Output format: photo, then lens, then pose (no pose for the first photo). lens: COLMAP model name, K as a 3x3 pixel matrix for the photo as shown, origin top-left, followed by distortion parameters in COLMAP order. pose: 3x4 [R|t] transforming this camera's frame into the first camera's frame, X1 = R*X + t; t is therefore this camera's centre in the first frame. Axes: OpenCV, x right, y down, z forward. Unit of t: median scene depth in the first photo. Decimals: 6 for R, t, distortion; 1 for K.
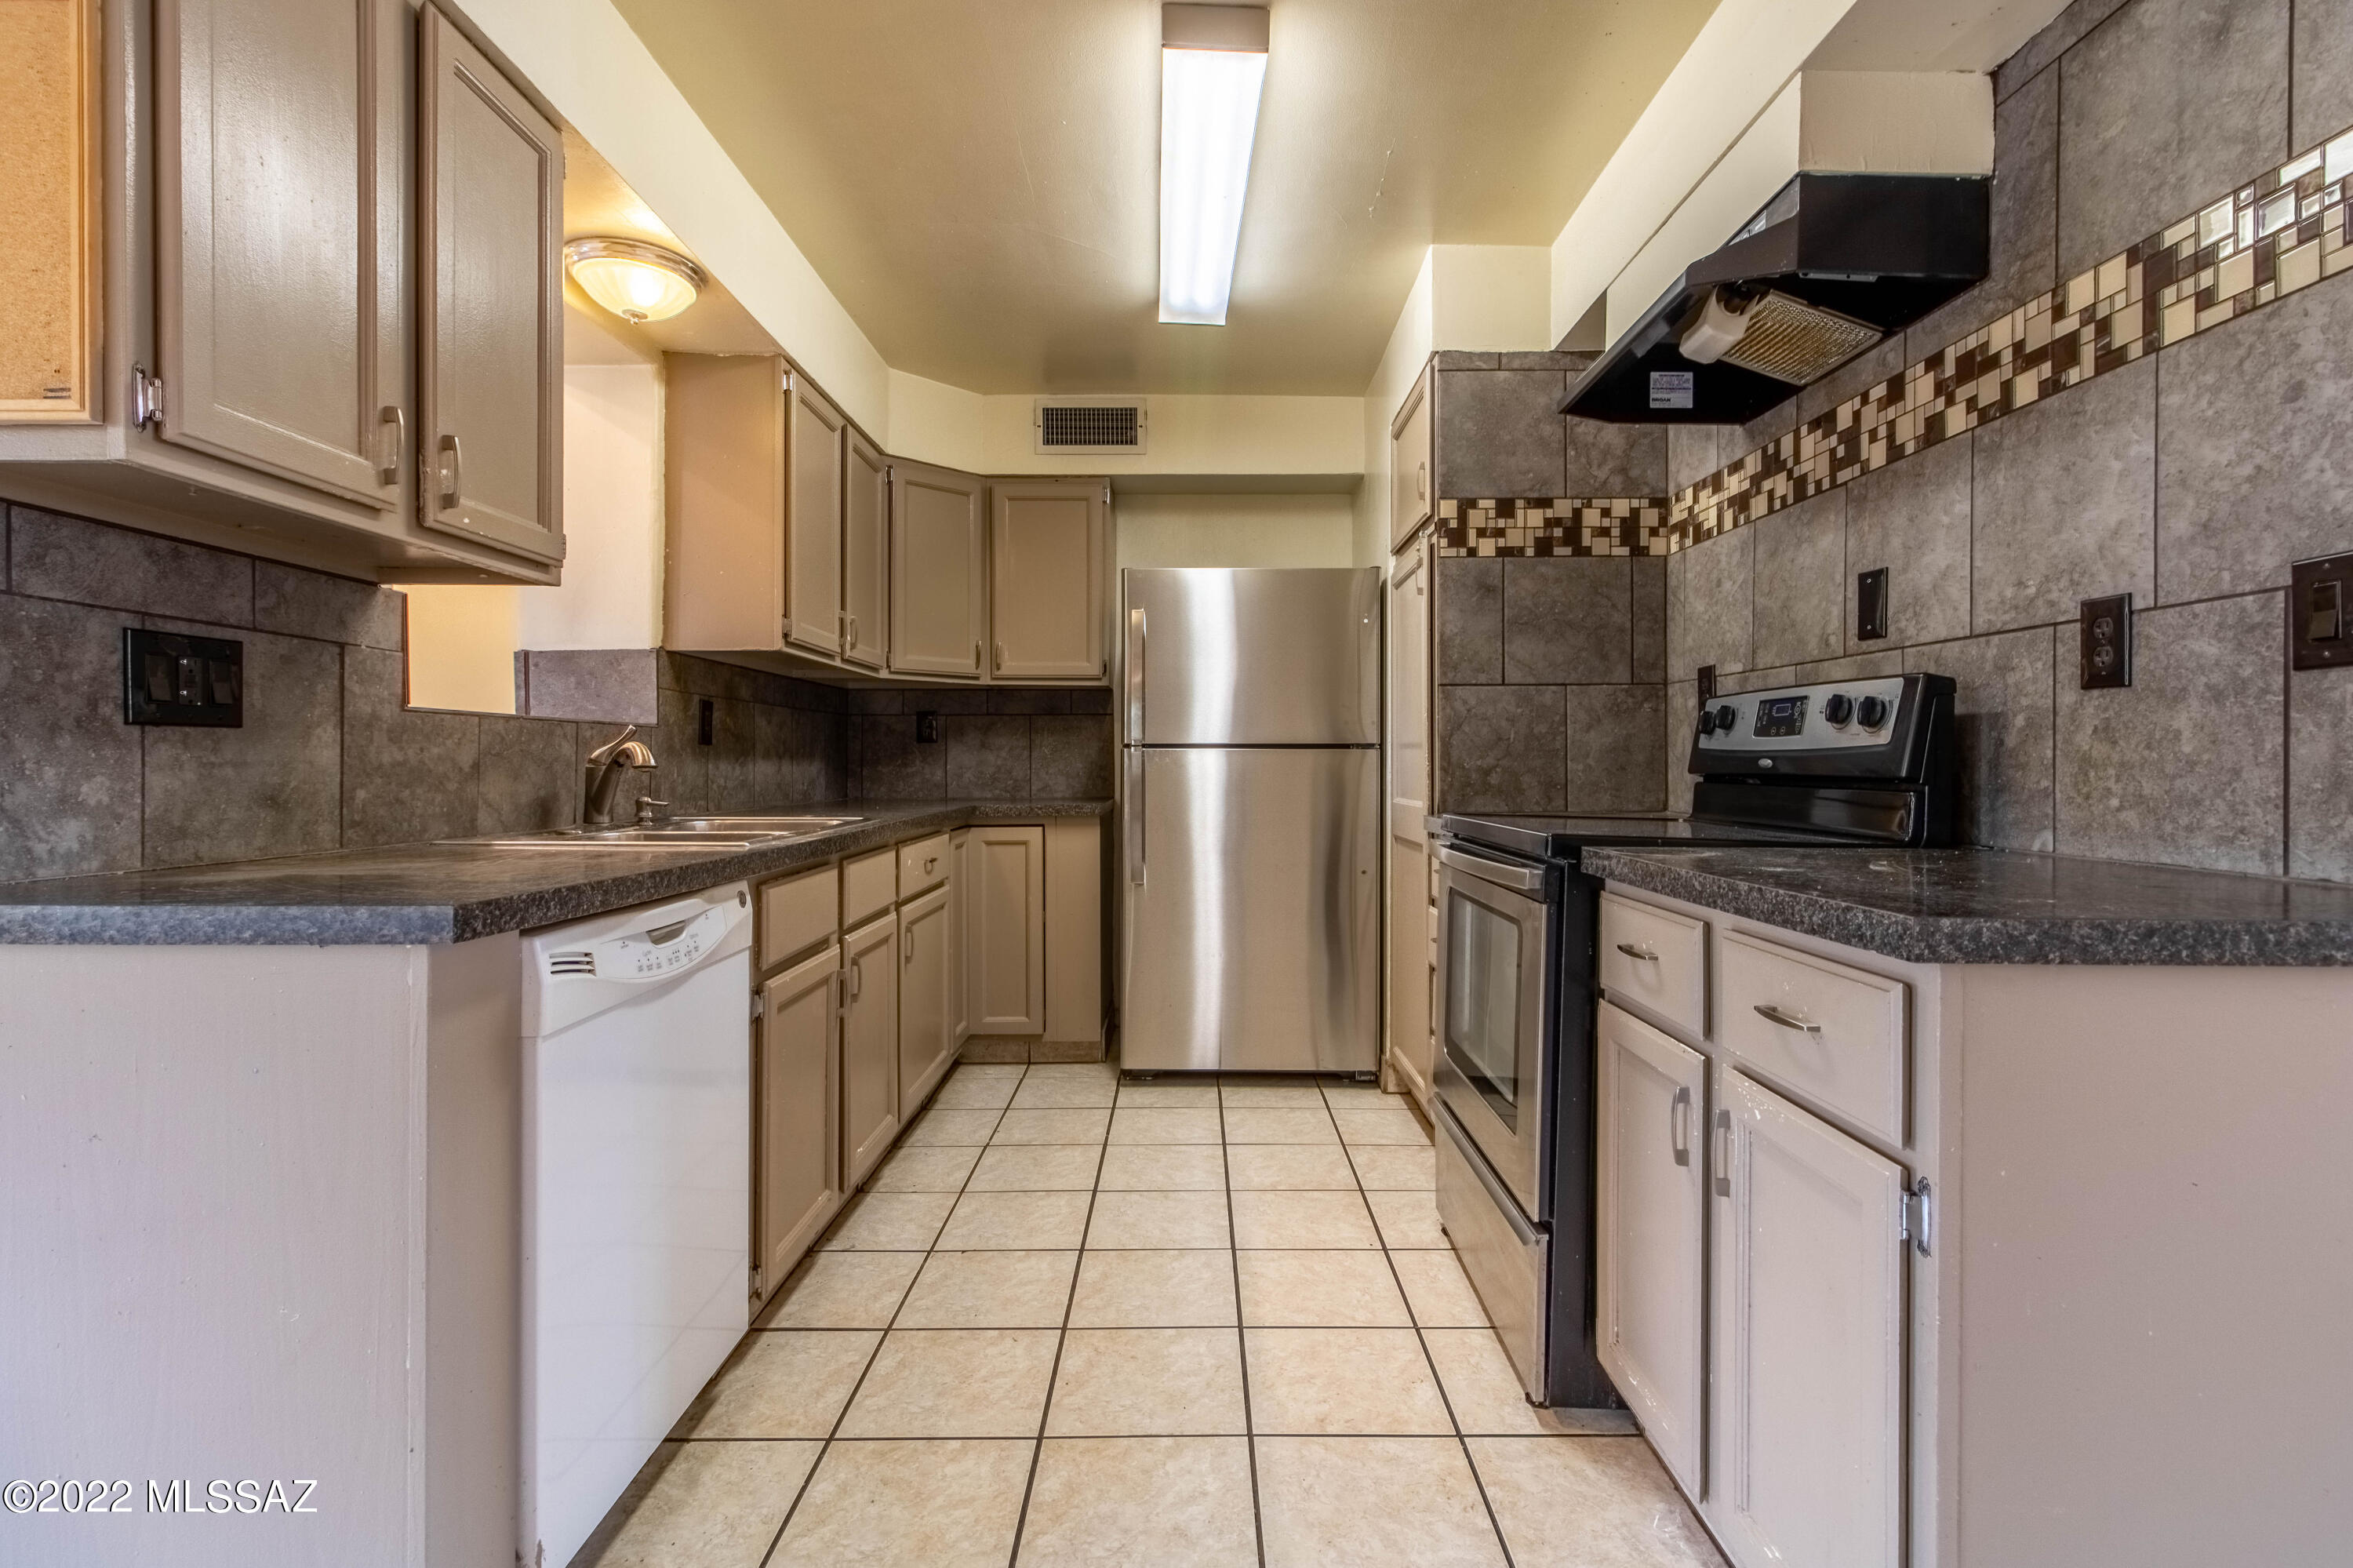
lens RADIAL K [[1098.8, 0, 1187.8], [0, 1098.8, 768.4], [0, 0, 1]] dist [0.002688, 0.000536]
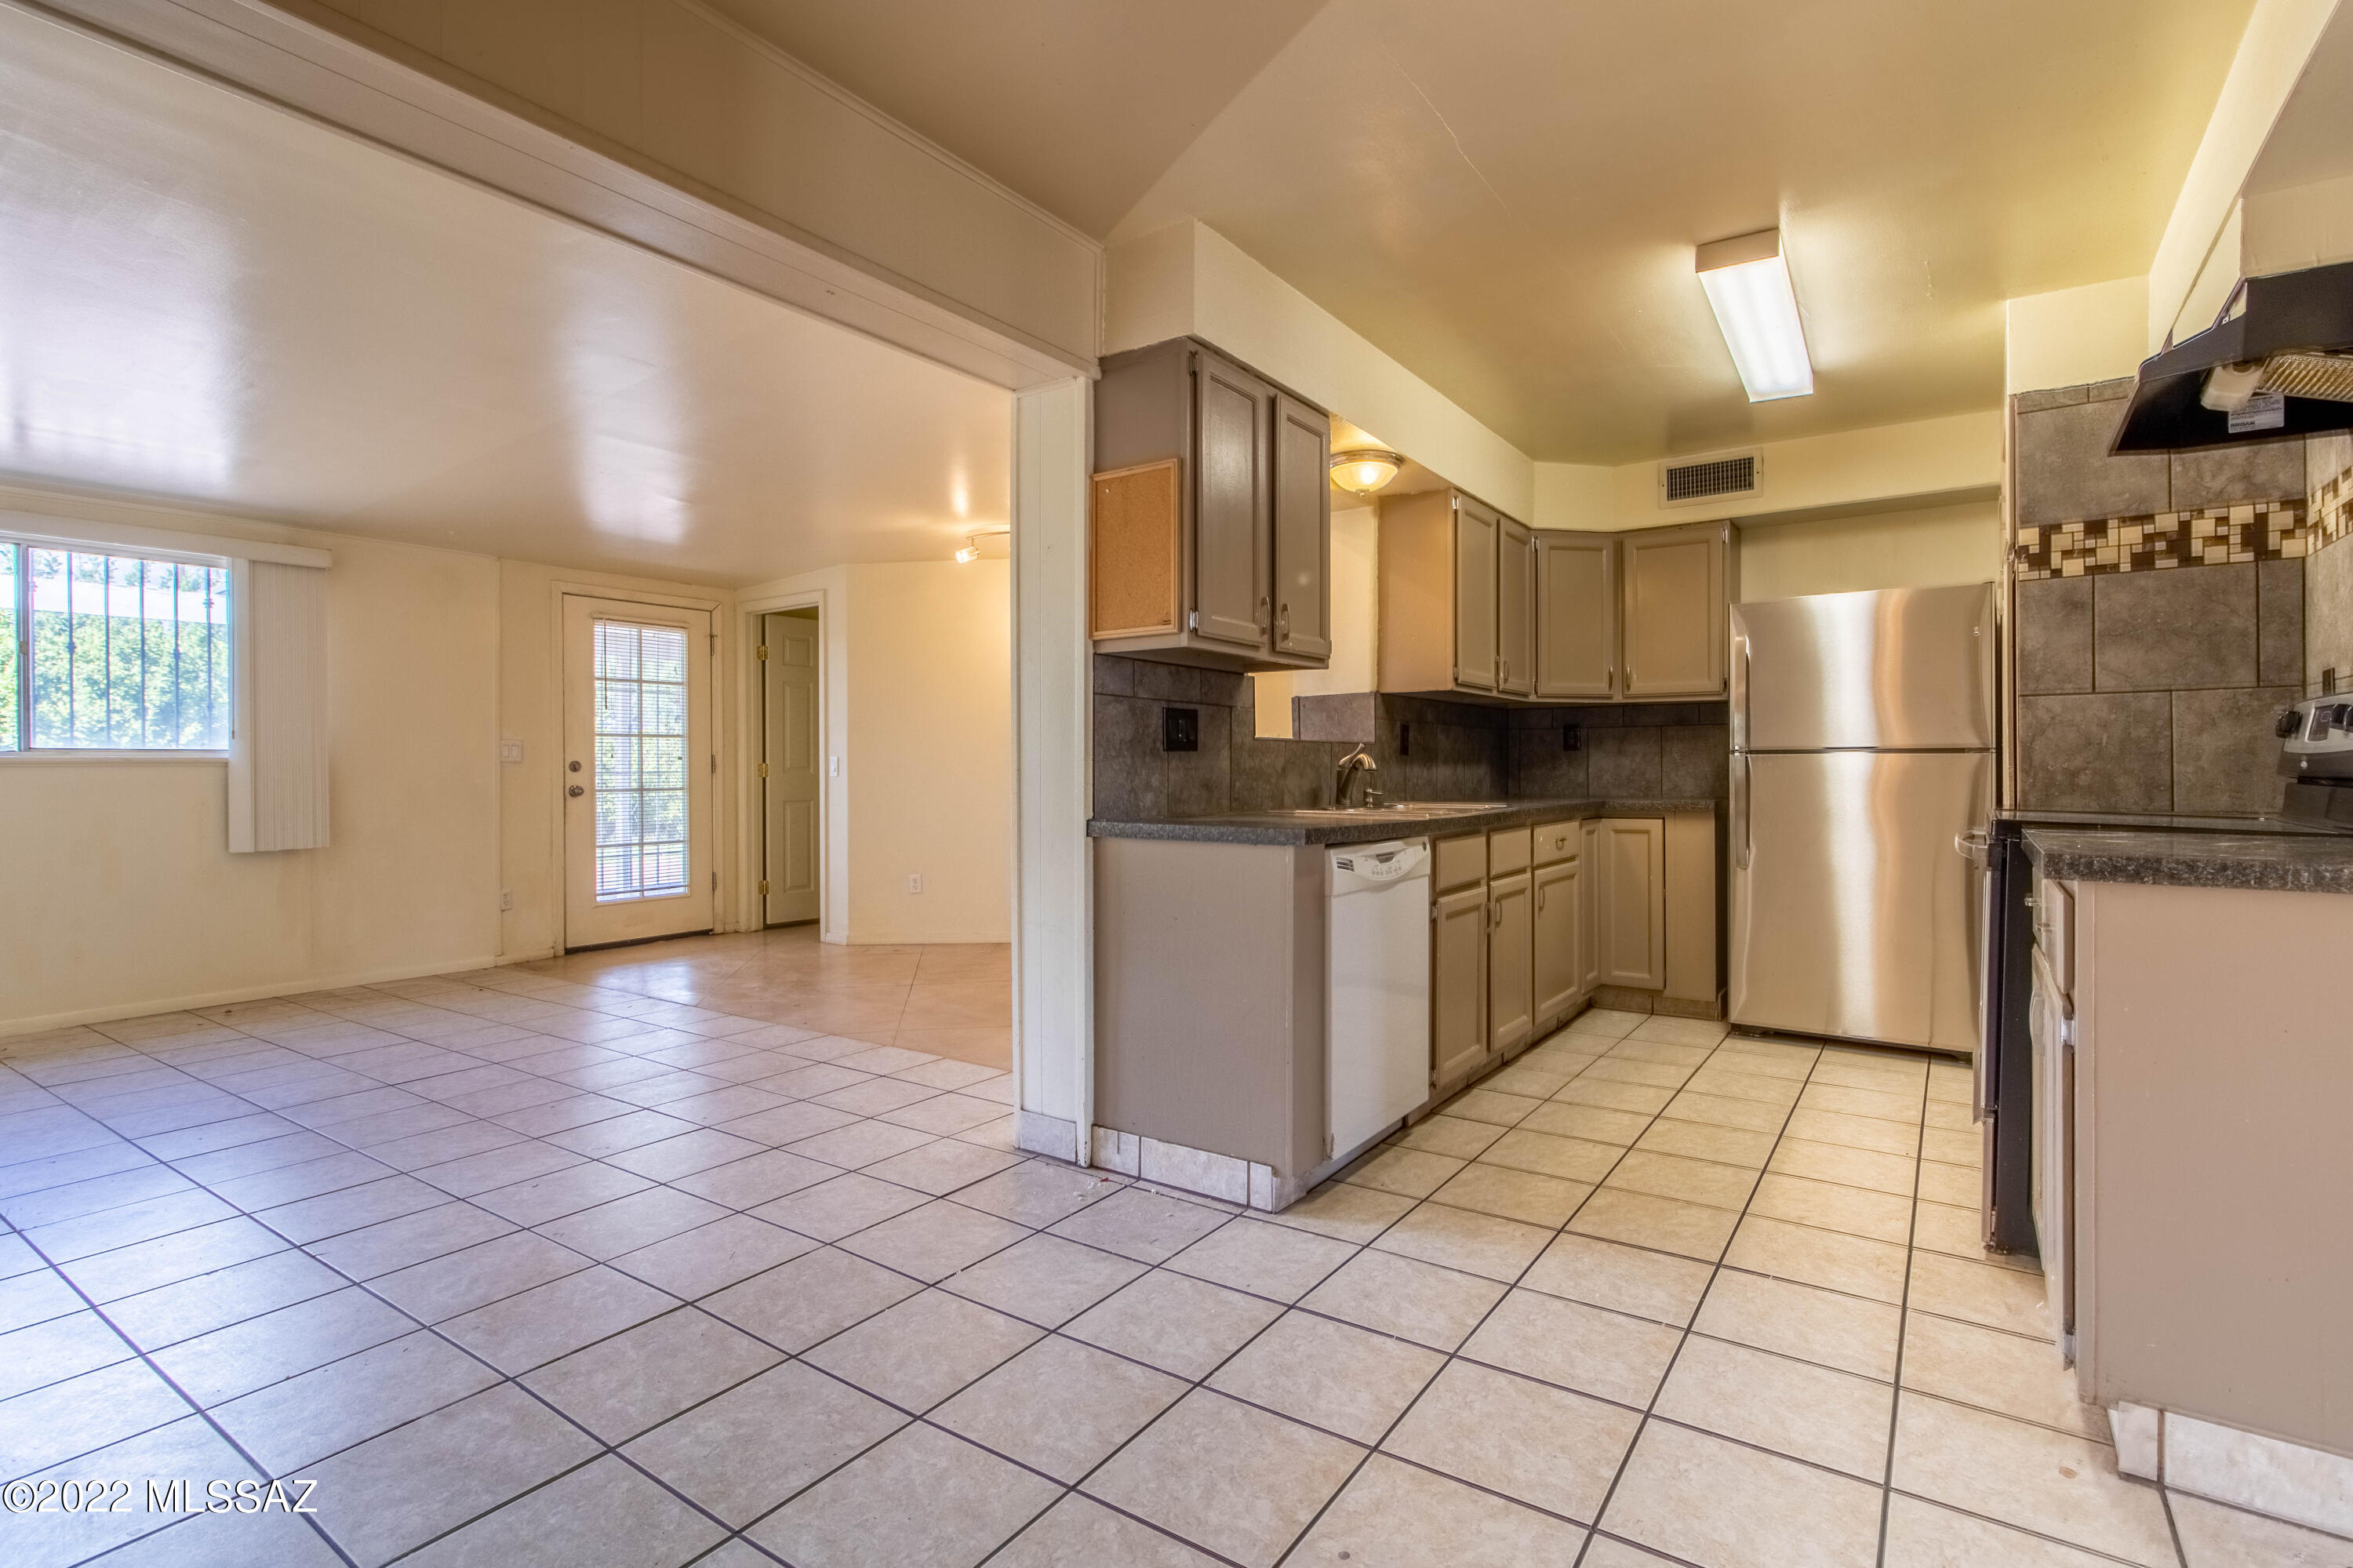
lens RADIAL K [[1098.8, 0, 1190.0], [0, 1098.8, 768.8], [0, 0, 1]] dist [0.002688, 0.000536]
pose [[0.822886, -0.002263, -0.568201, 0.213940], [0.000577, 0.999995, -0.003147, 0.002253], [0.568206, 0.002262, 0.822883, -0.493844]]
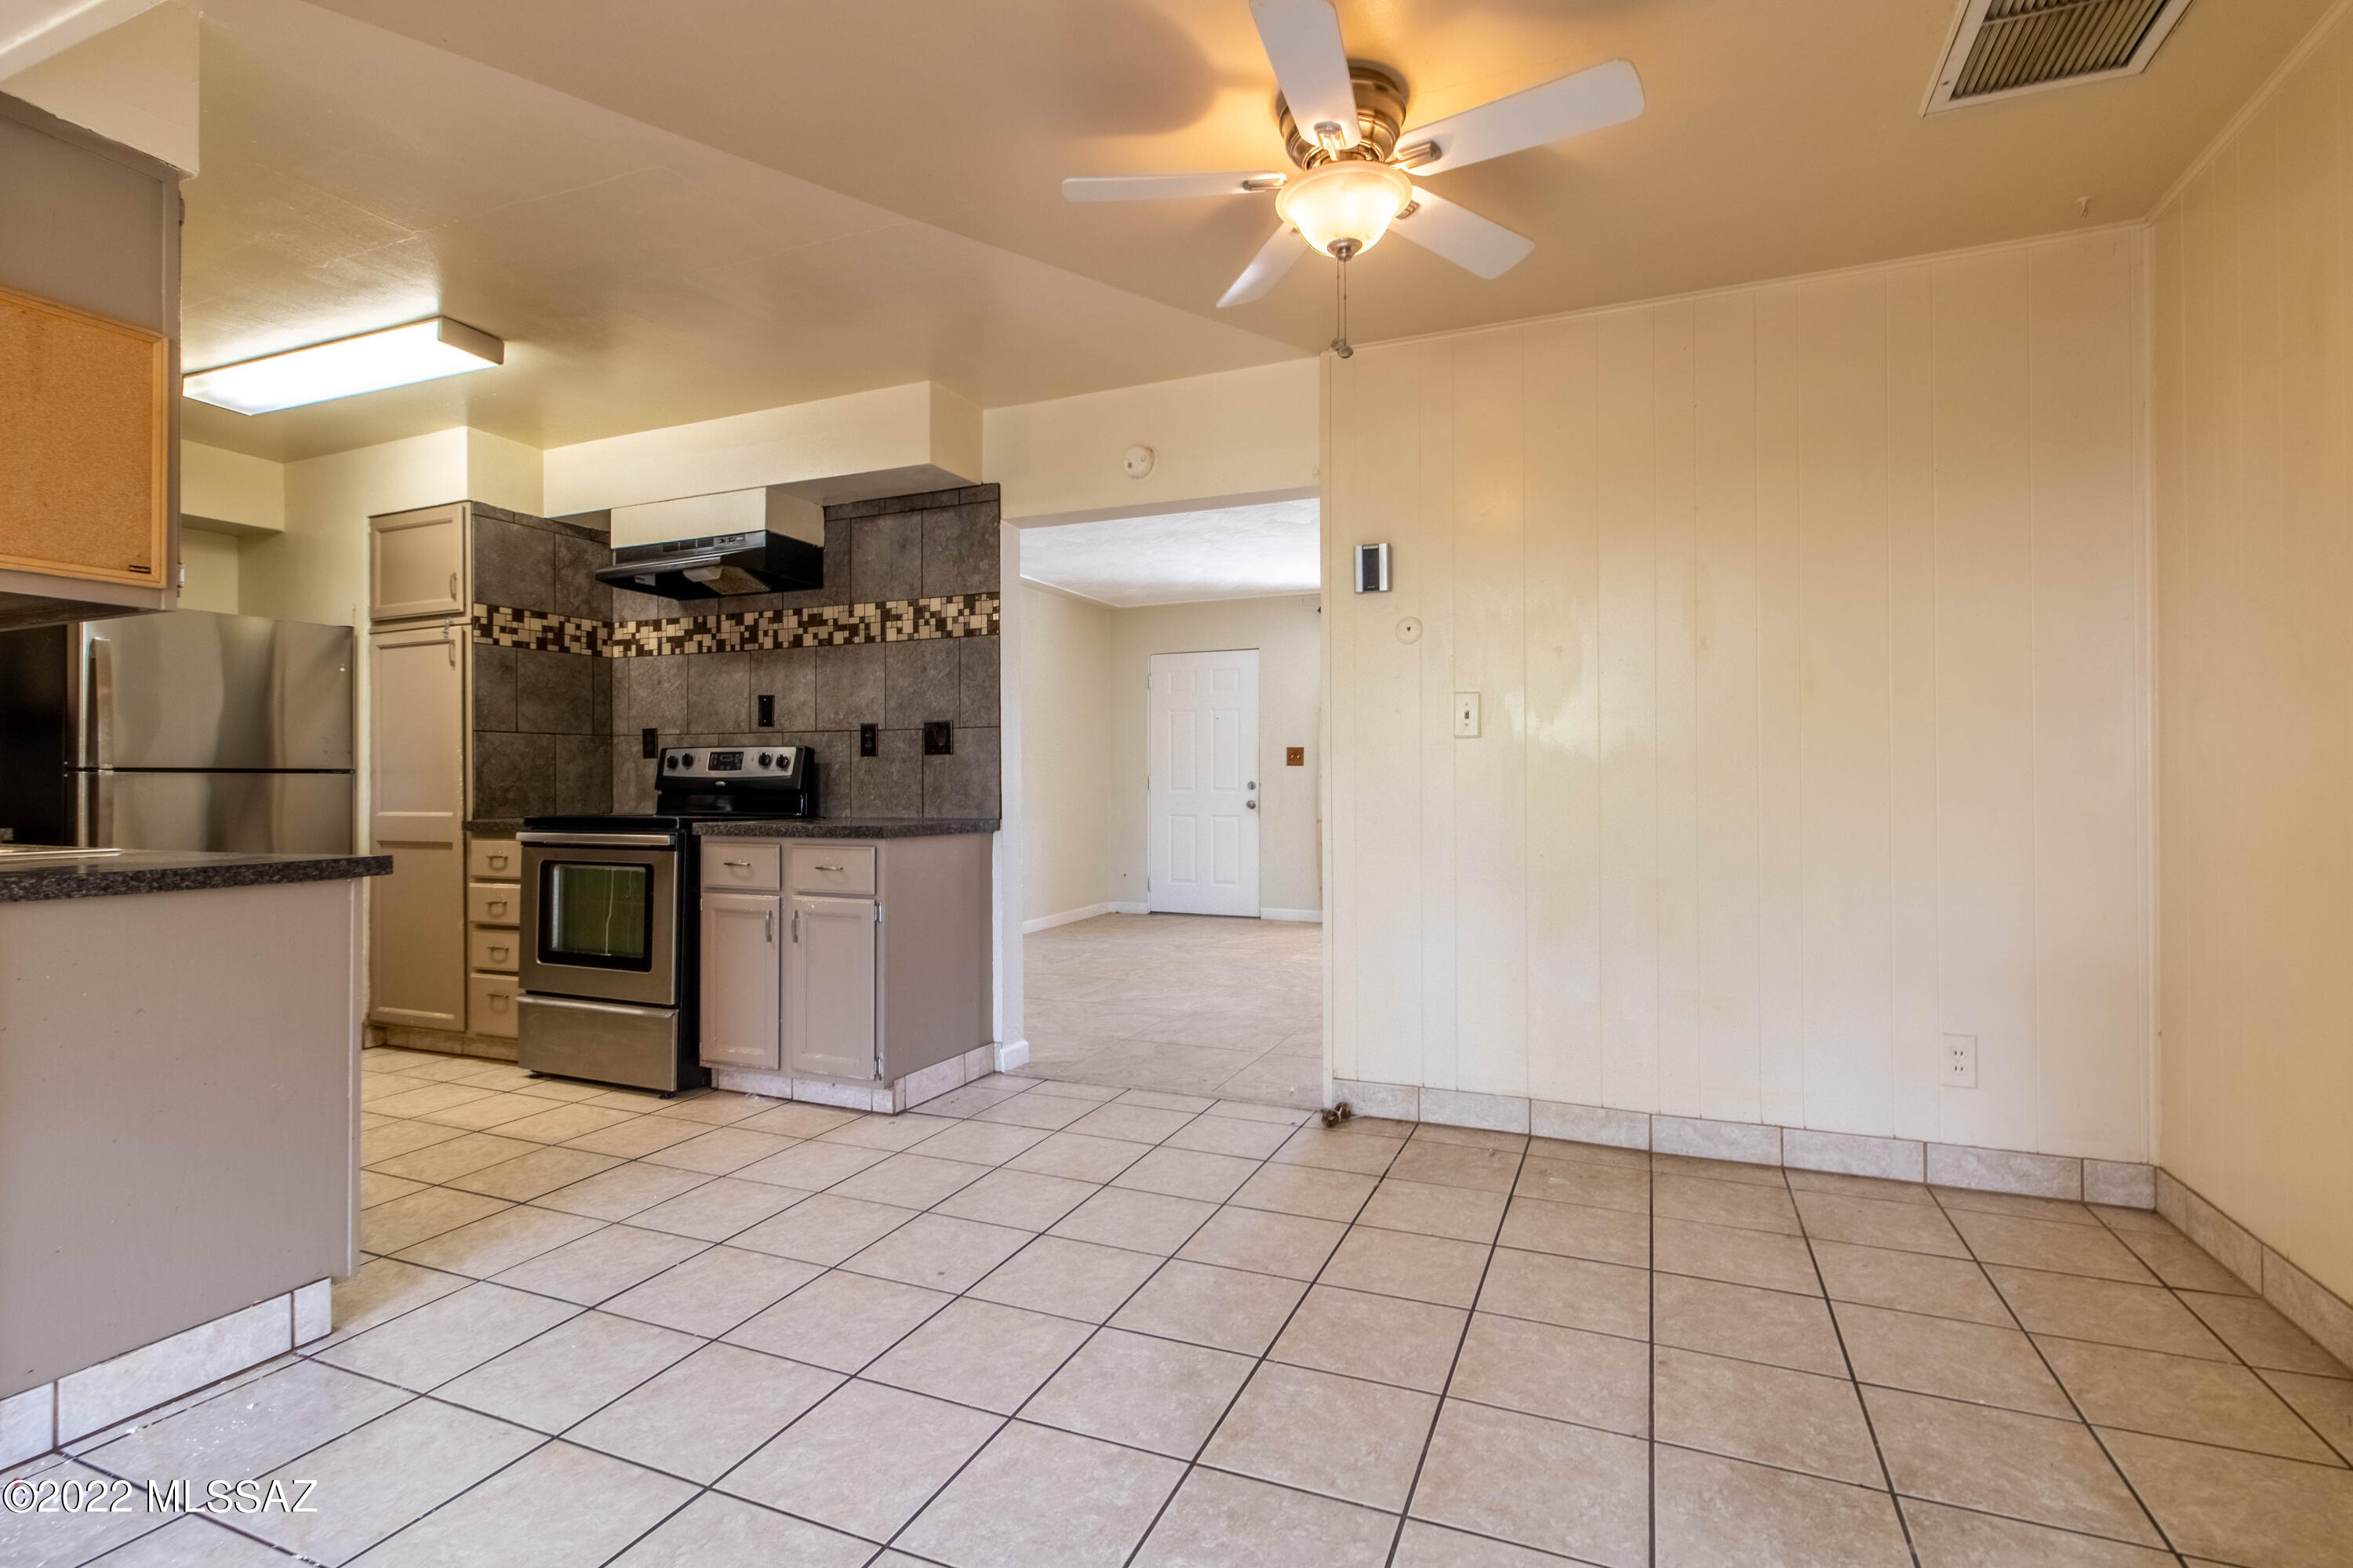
lens RADIAL K [[1098.8, 0, 1161.7], [0, 1098.8, 775.3], [0, 0, 1]] dist [0.002688, 0.000536]
pose [[0.414952, 0.003274, 0.909837, -0.894908], [0.008448, 0.999937, -0.007452, 0.001304], [-0.909804, 0.010778, 0.414898, -0.532268]]
